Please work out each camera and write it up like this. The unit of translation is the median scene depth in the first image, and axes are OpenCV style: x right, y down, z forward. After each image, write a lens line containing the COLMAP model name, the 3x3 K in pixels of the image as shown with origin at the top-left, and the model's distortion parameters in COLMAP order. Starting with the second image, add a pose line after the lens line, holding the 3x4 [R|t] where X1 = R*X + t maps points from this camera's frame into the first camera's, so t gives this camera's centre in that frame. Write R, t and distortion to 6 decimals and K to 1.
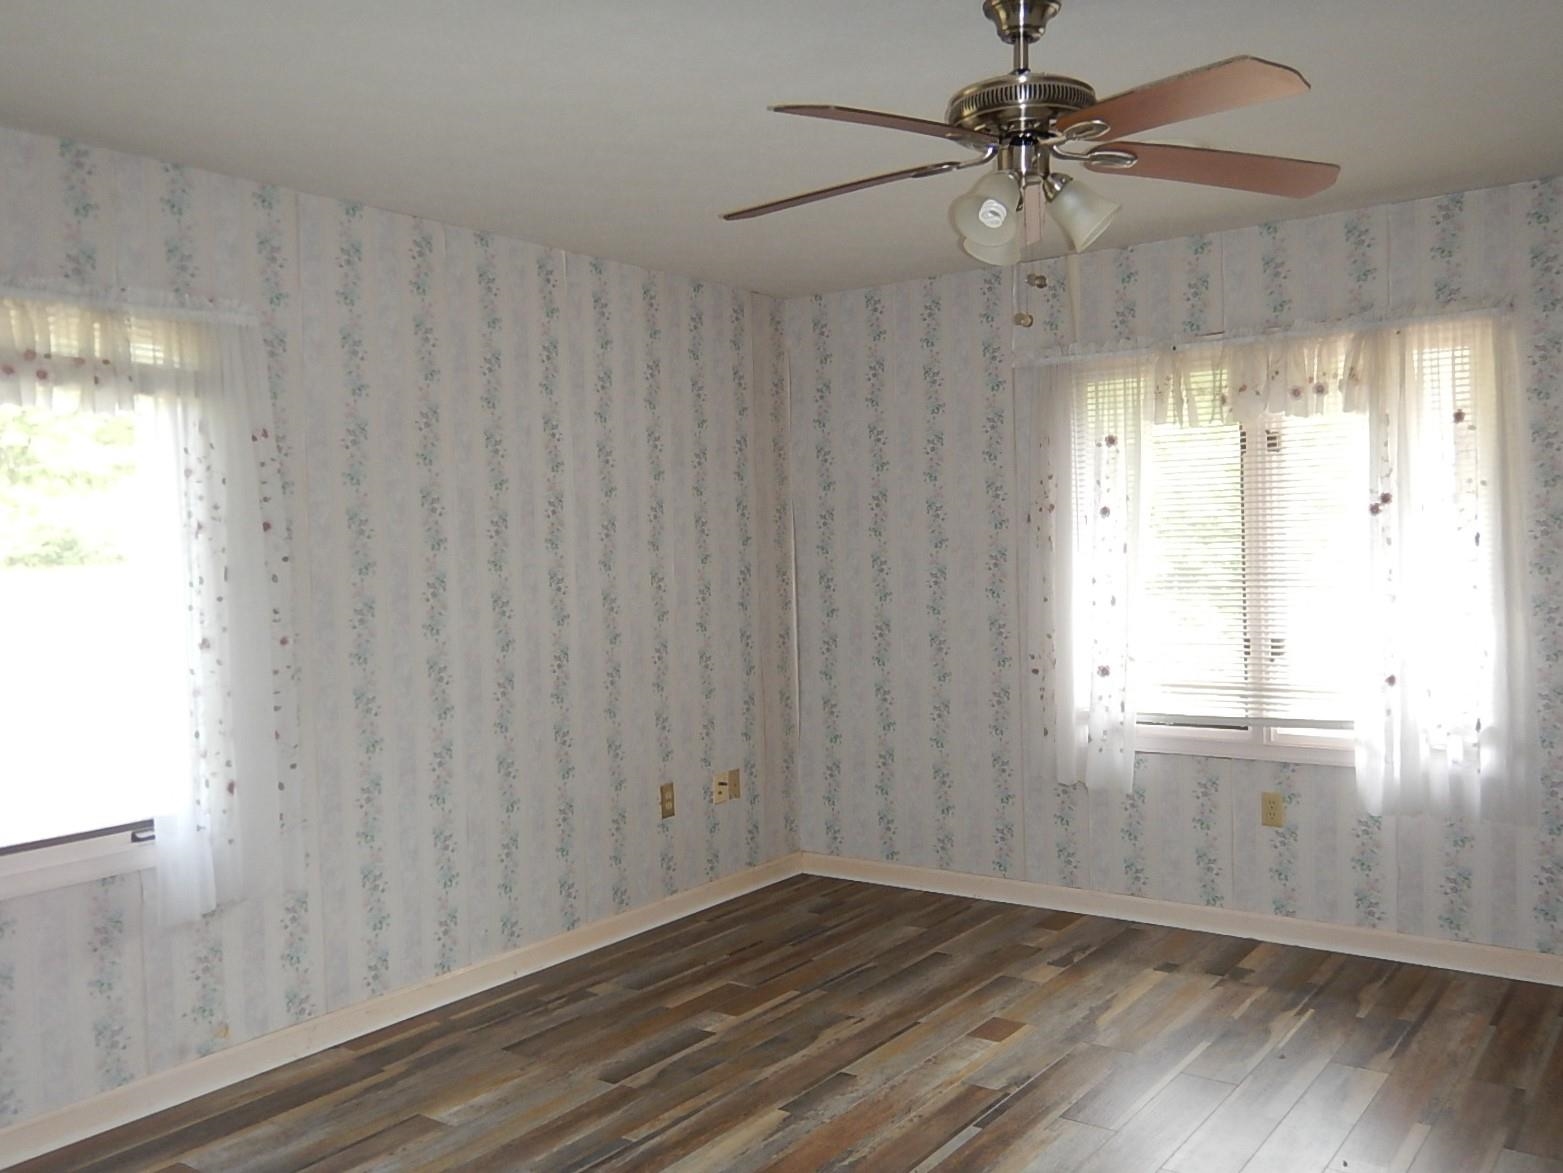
lens RADIAL K [[1354.9, 0, 781.5], [0, 1354.9, 586.5], [0, 0, 1]] dist [0.015508, 0.003345]
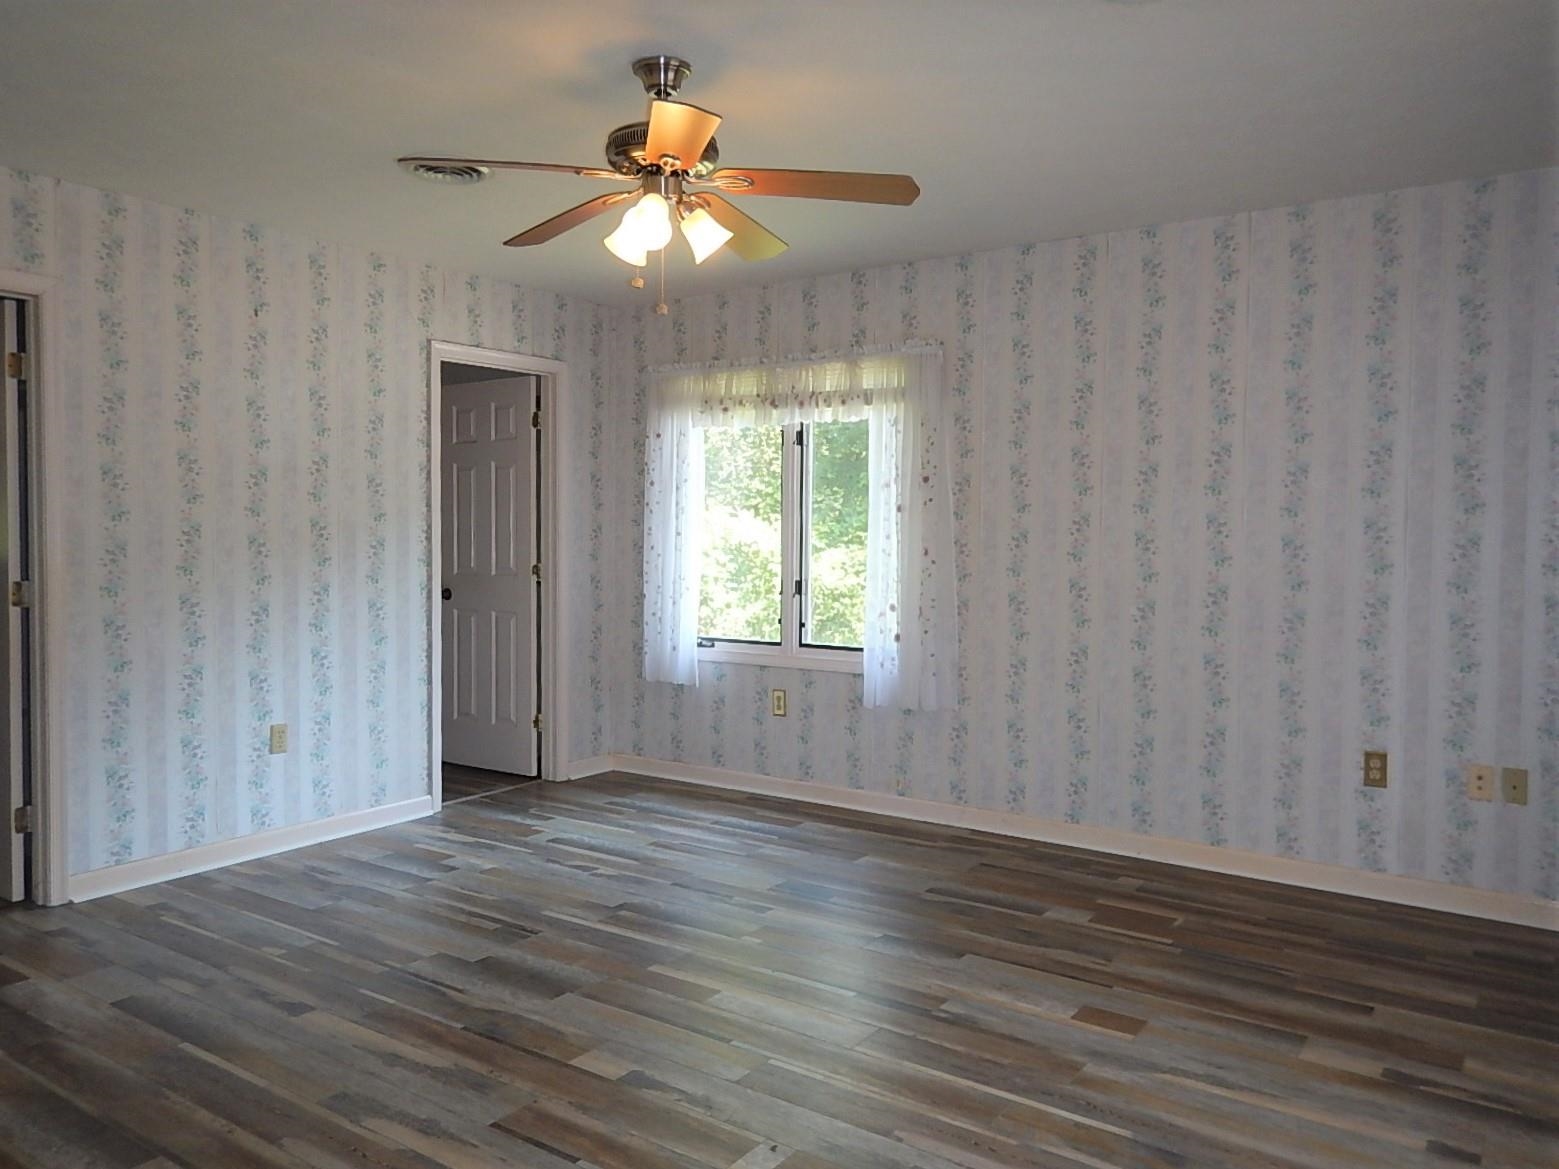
lens RADIAL K [[1152.3, 0, 774.5], [0, 1152.3, 581.7], [0, 0, 1]] dist [0.008128, 0.005747]
pose [[0.010622, 0.068489, -0.997595, 0.835677], [-0.039295, 0.996910, 0.068024, -0.008235], [0.999171, 0.038478, 0.013281, 0.698045]]
